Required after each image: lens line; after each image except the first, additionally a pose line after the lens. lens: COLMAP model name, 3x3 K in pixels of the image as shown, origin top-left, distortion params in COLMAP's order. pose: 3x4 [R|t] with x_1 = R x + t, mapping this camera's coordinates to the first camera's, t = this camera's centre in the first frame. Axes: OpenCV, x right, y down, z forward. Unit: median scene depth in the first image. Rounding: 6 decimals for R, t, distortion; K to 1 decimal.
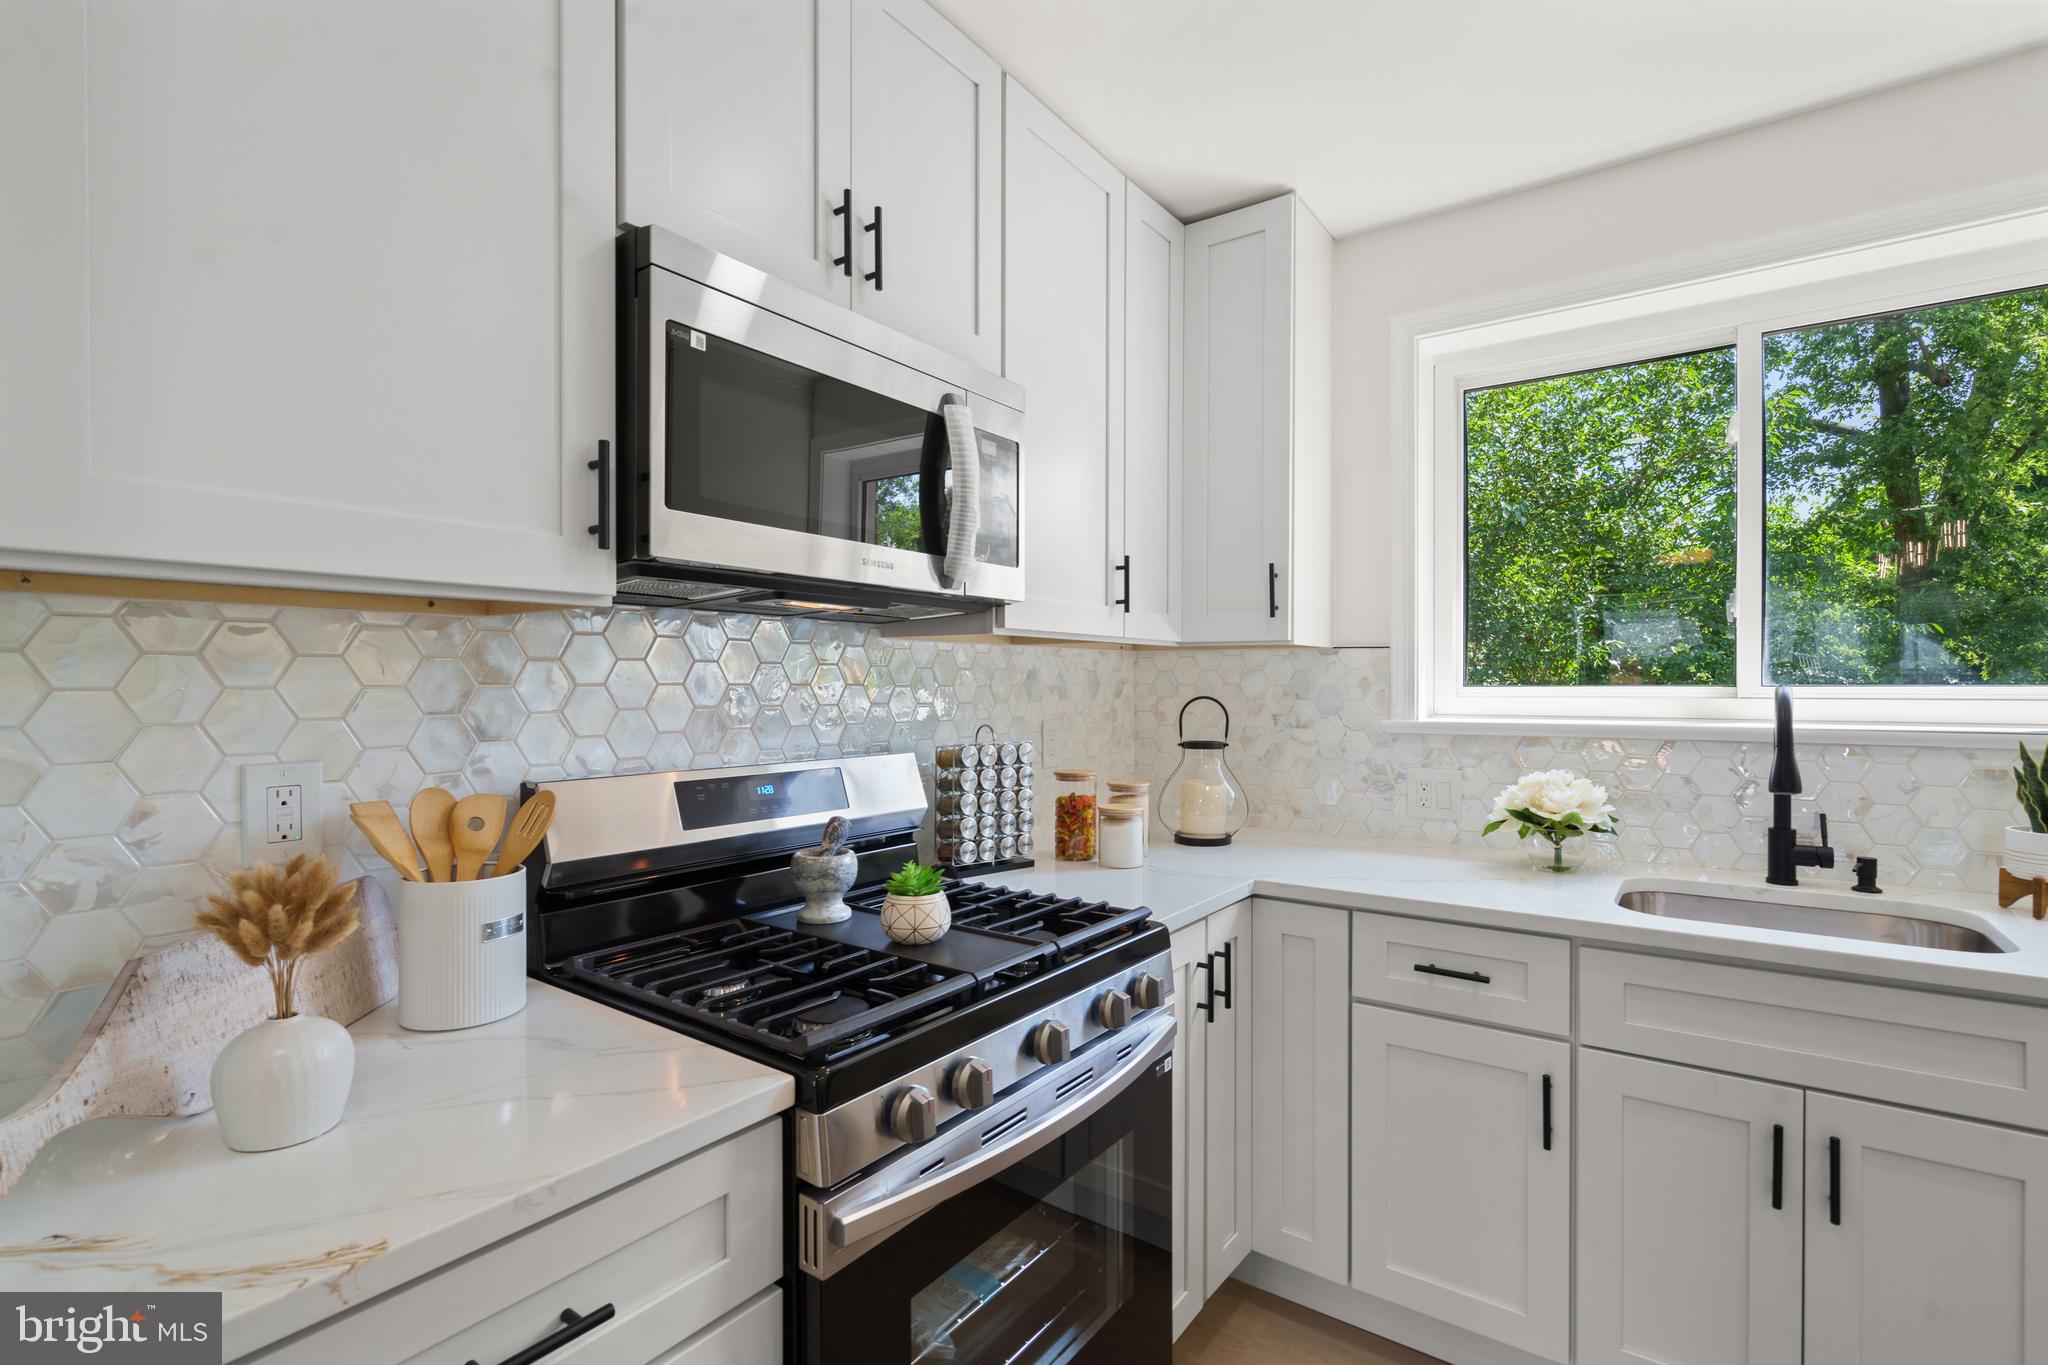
lens RADIAL K [[939.2, 0, 1027.4], [0, 939.2, 688.6], [0, 0, 1]] dist [-0.000853, -0.000422]
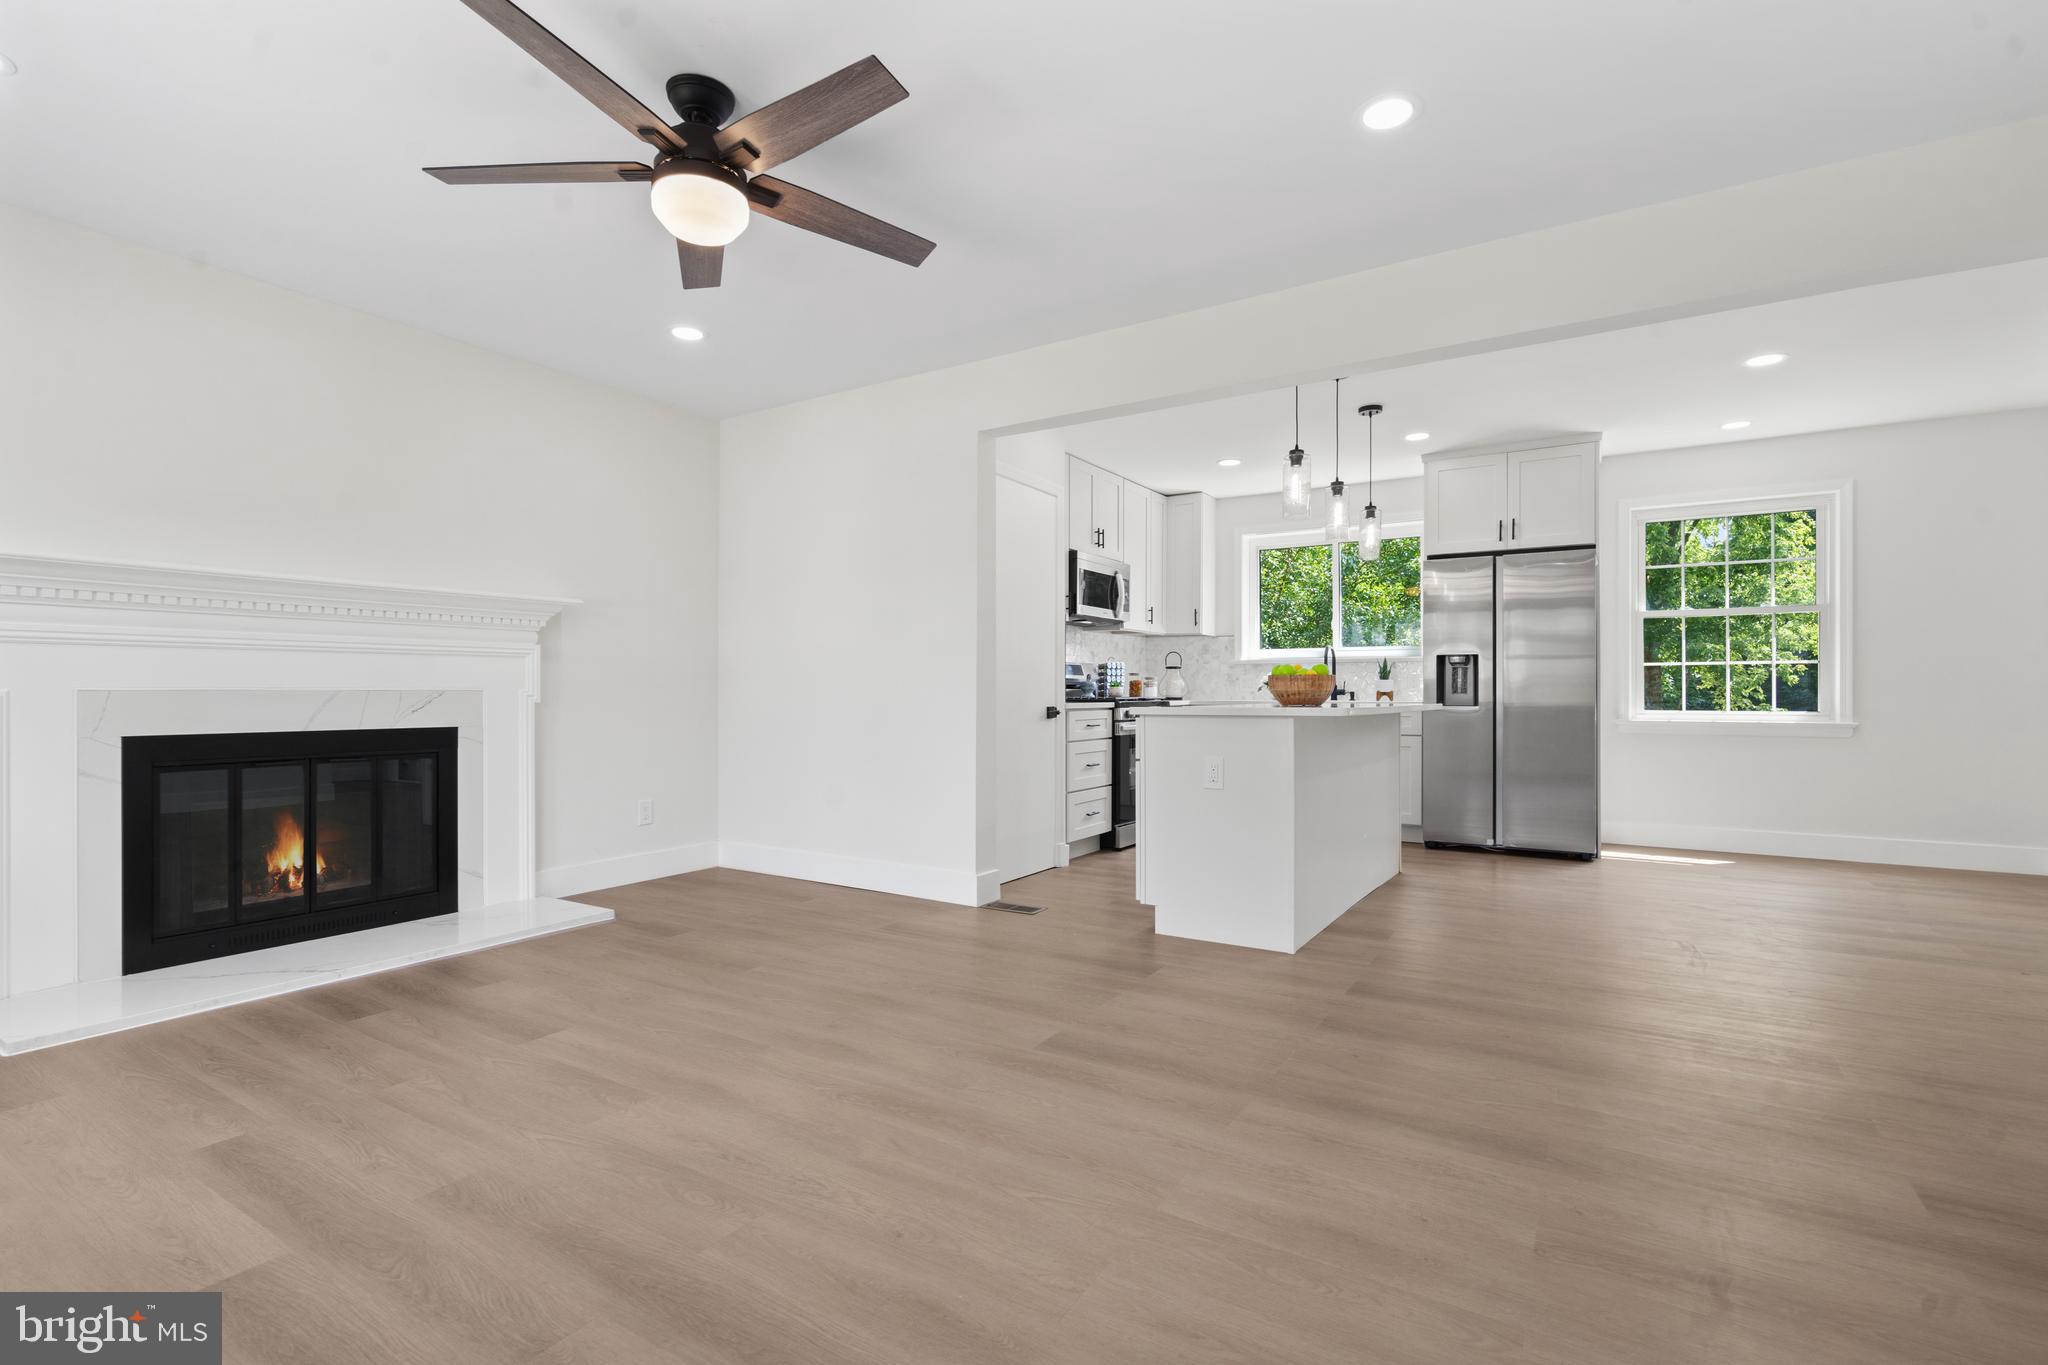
lens RADIAL K [[939.2, 0, 1027.4], [0, 939.2, 688.6], [0, 0, 1]] dist [-0.000853, -0.000422]
pose [[0.997571, 0.001871, 0.069632, -0.557167], [-0.001351, 0.999971, -0.007507, 0.170090], [-0.069644, 0.007395, 0.997544, -2.247945]]
